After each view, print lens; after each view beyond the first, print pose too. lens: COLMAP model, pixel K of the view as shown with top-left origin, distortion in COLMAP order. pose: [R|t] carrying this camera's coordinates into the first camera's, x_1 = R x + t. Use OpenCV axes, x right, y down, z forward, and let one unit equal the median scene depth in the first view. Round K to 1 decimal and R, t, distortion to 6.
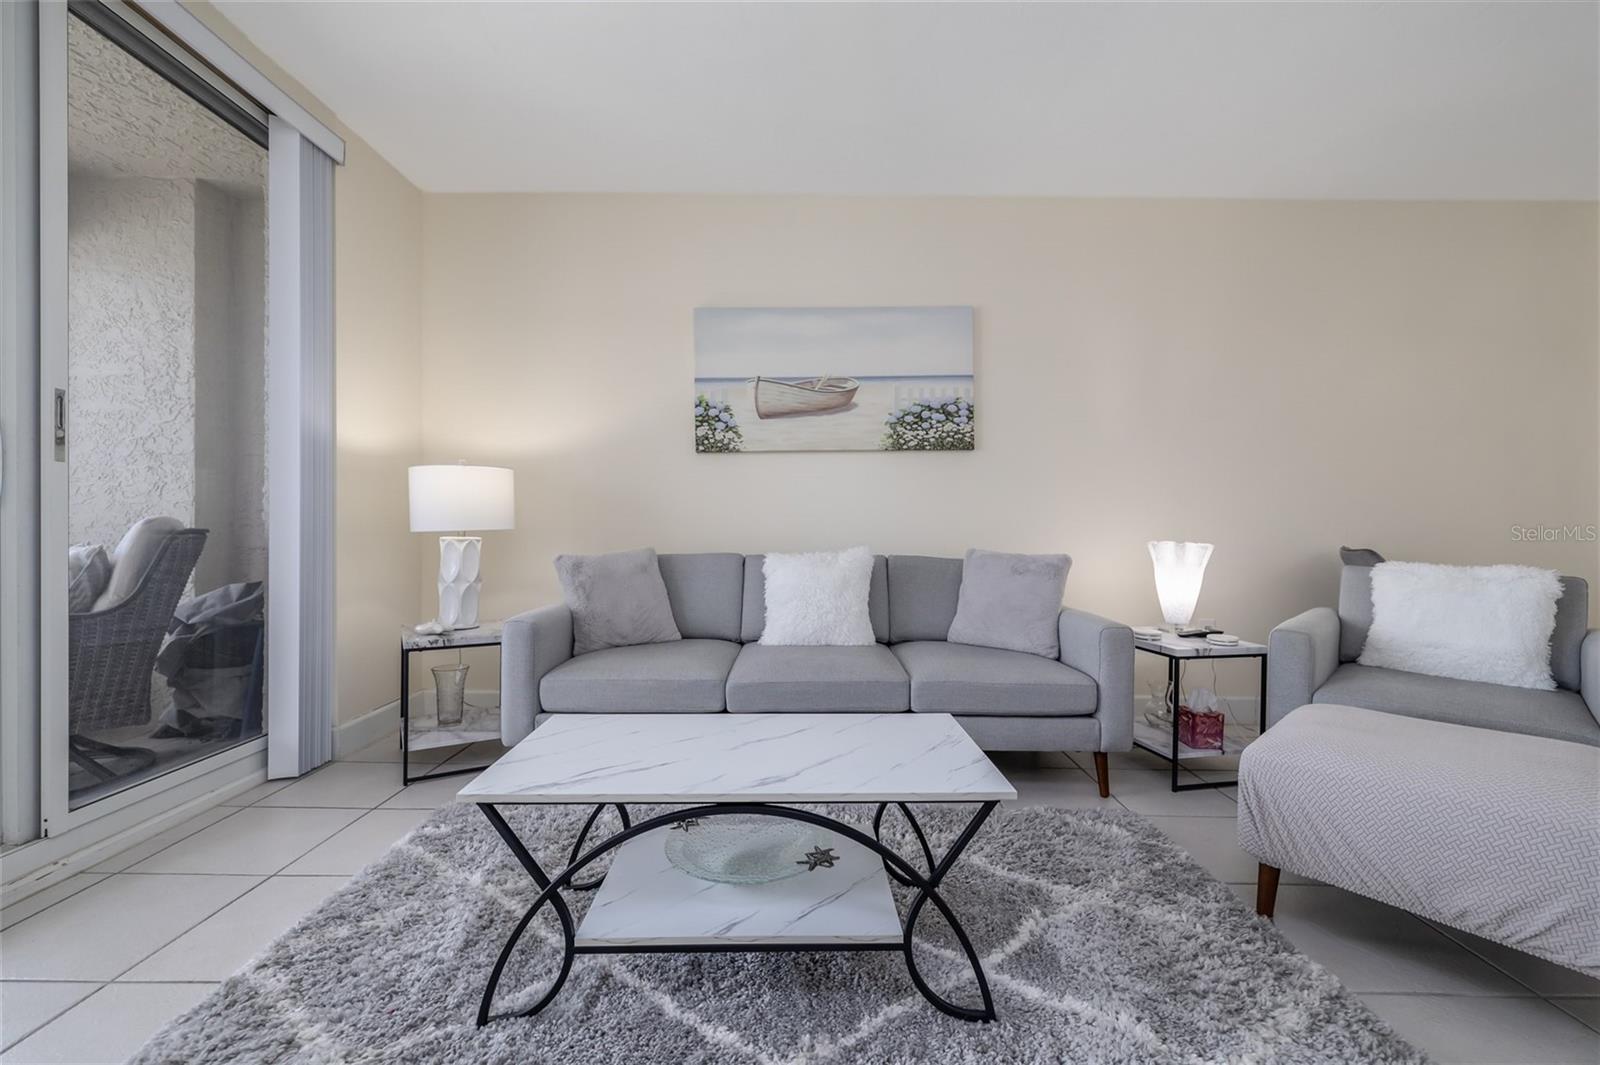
lens RADIAL K [[697.3, 0, 800.0], [0, 697.3, 532.5], [0, 0, 1]] dist [-0.001527, -0.000371]
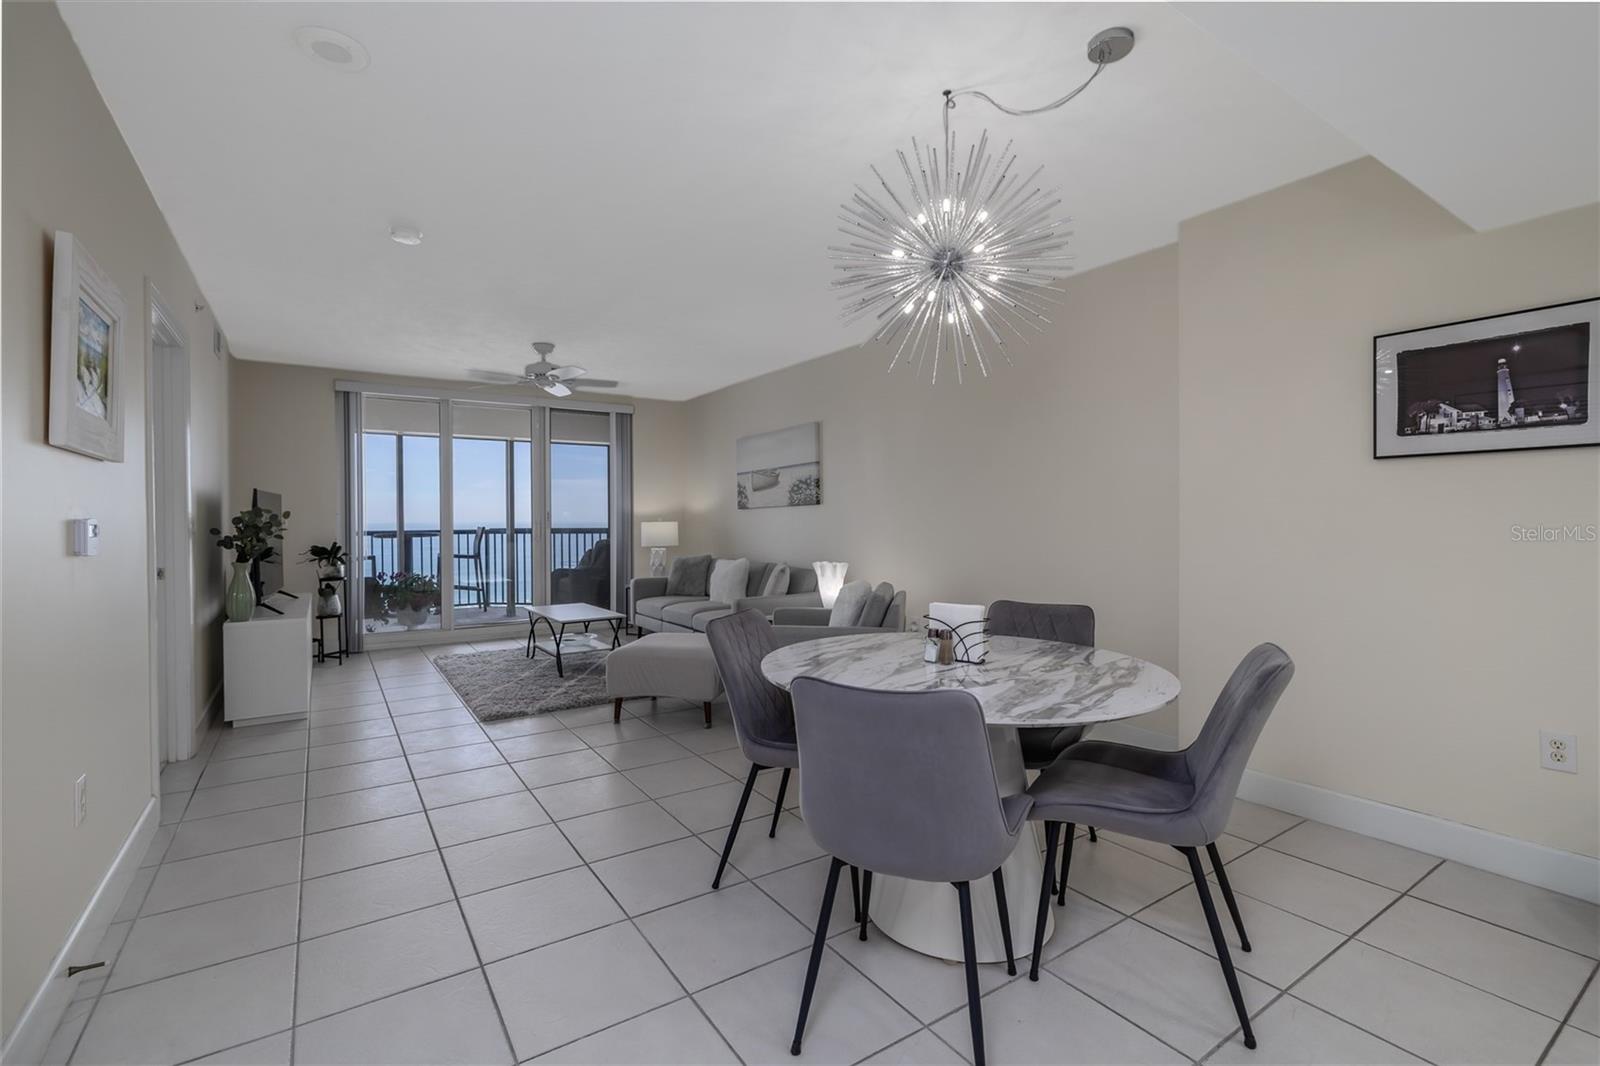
lens RADIAL K [[718.2, 0, 800.0], [0, 718.2, 533.0], [0, 0, 1]] dist [-0.000679, -0.000038]
pose [[0.556551, 0.008168, -0.830773, 1.715107], [-0.001329, 0.999959, 0.008941, -0.063687], [0.830812, -0.003872, 0.556539, -0.028321]]
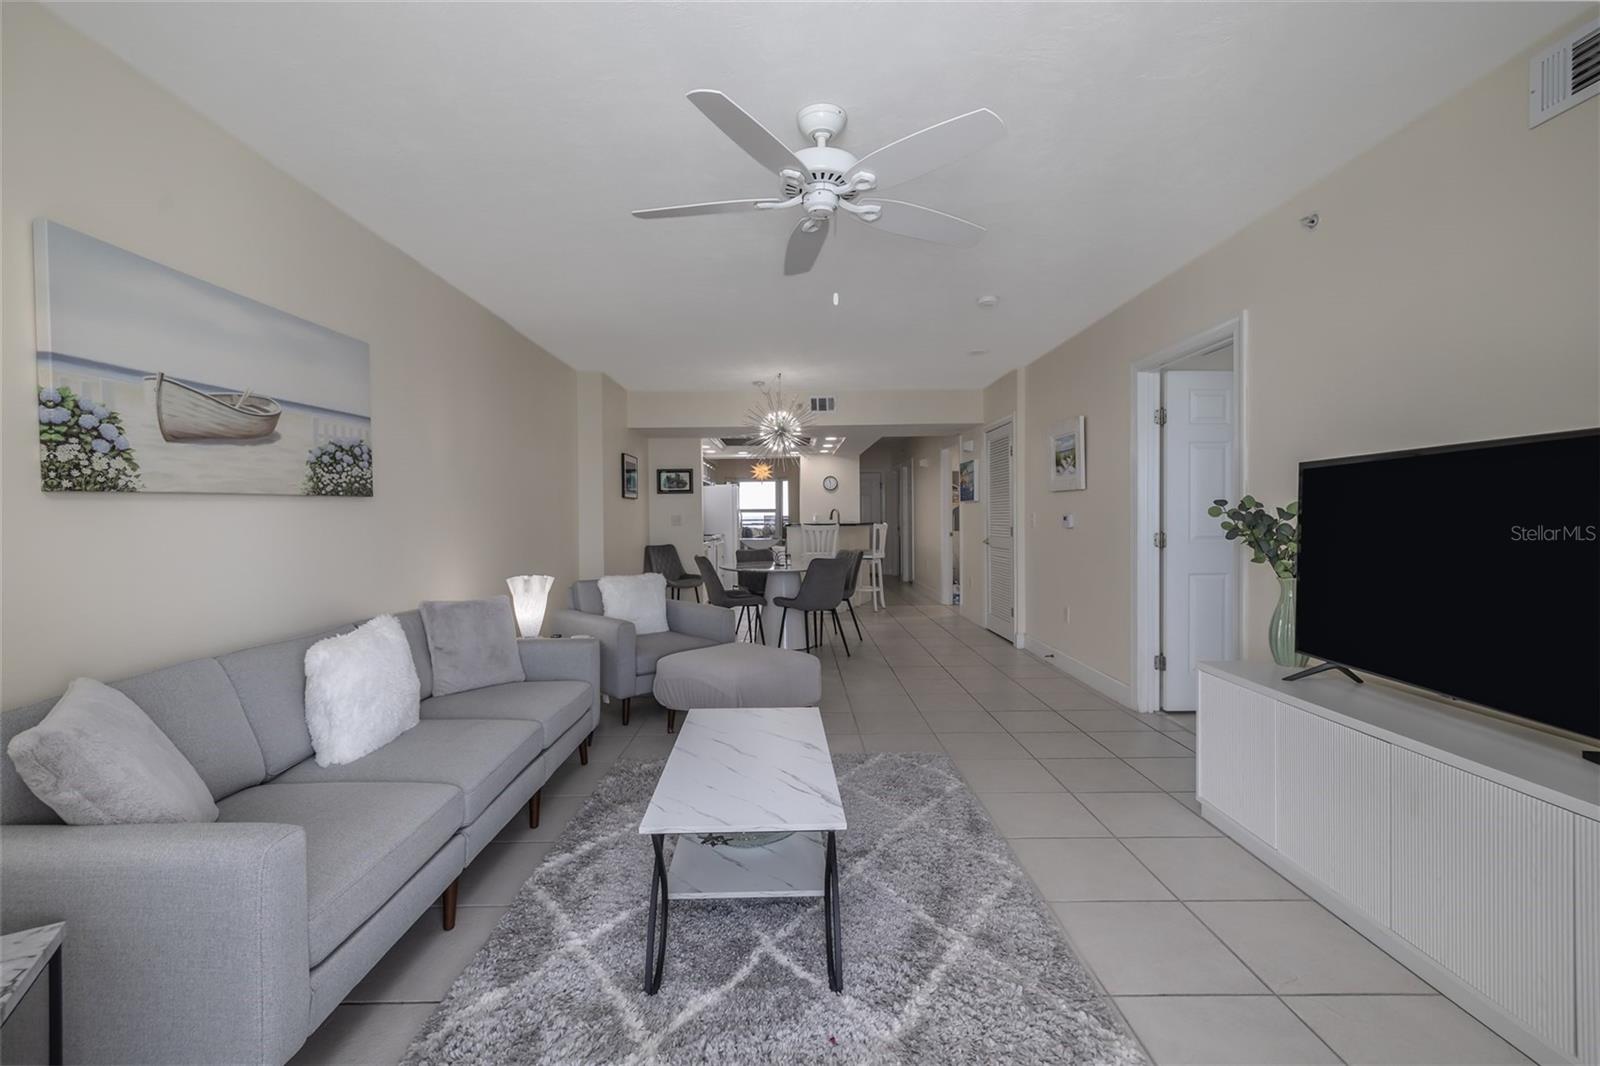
lens RADIAL K [[668.3, 0, 824.6], [0, 668.3, 532.0], [0, 0, 1]] dist [-0.001006, -0.000363]
pose [[-0.056083, -0.031369, 0.997933, -0.695374], [0.012178, 0.999410, 0.032100, -0.092814], [-0.998352, 0.013953, -0.055668, 0.438425]]
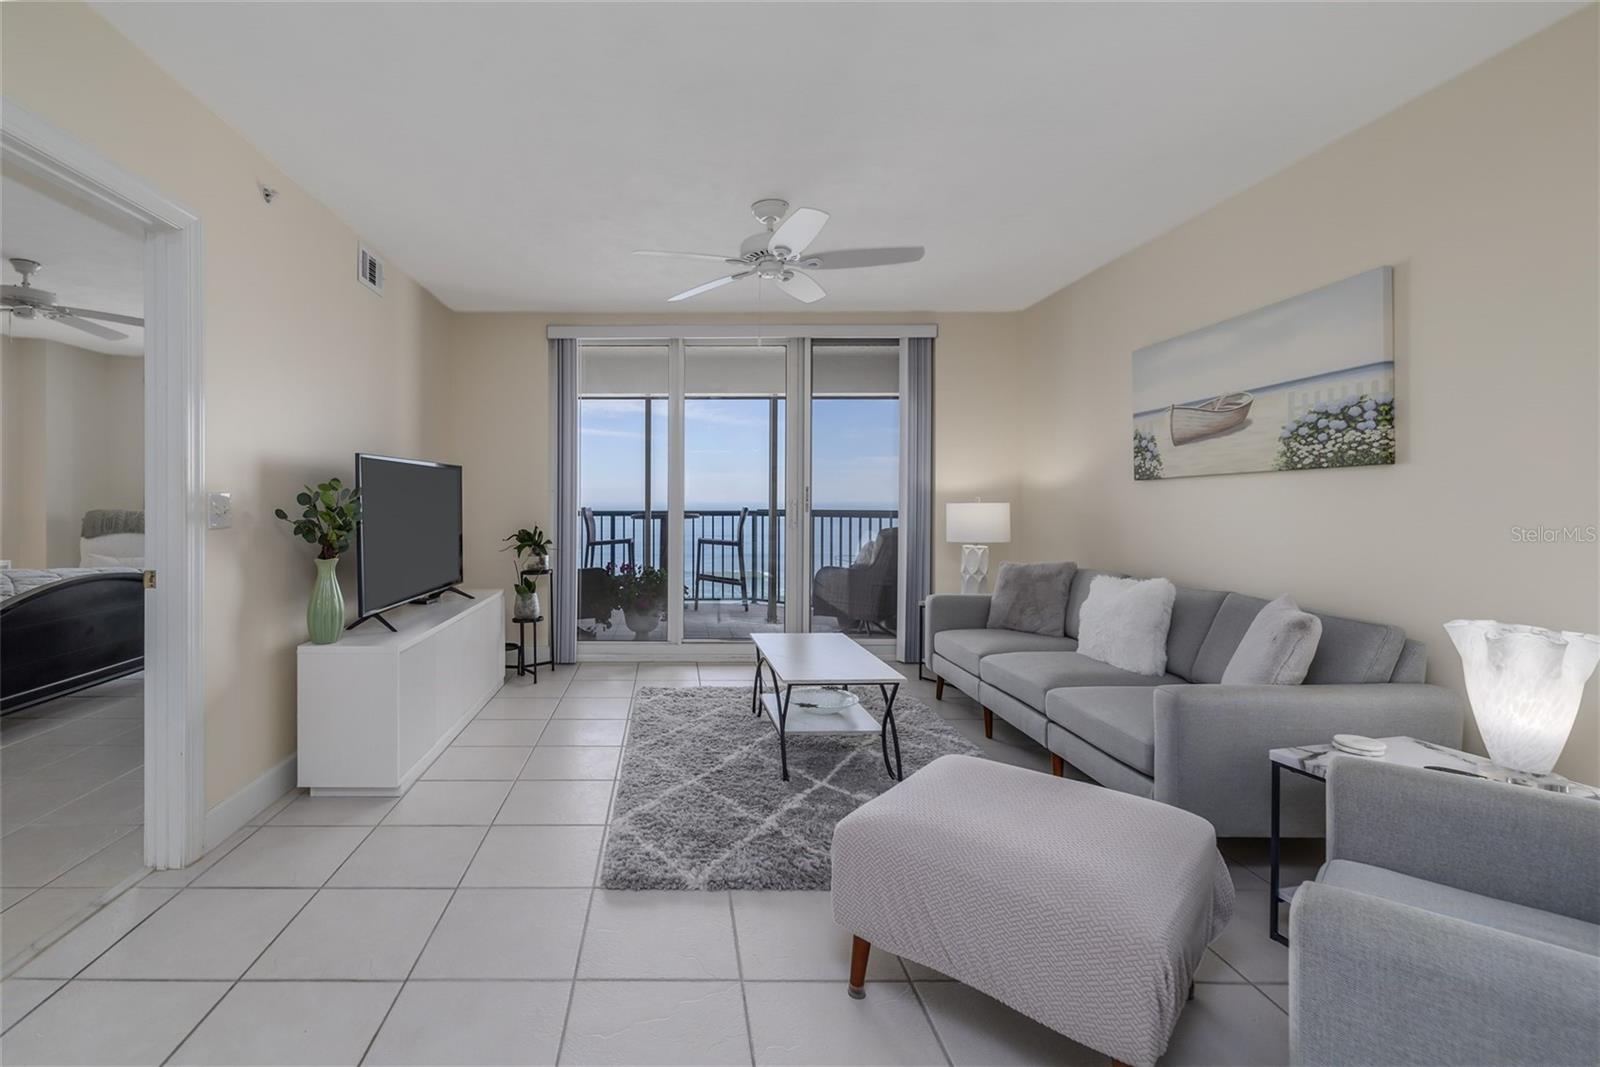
lens RADIAL K [[716.2, 0, 650.7], [0, 716.2, 506.9], [0, 0, 1]] dist [0.000891, 0.000318]
pose [[-0.031403, 0.005098, -0.999494, 1.018169], [-0.009981, 0.999936, 0.005414, -0.071243], [0.999457, 0.010146, -0.031350, 0.264915]]
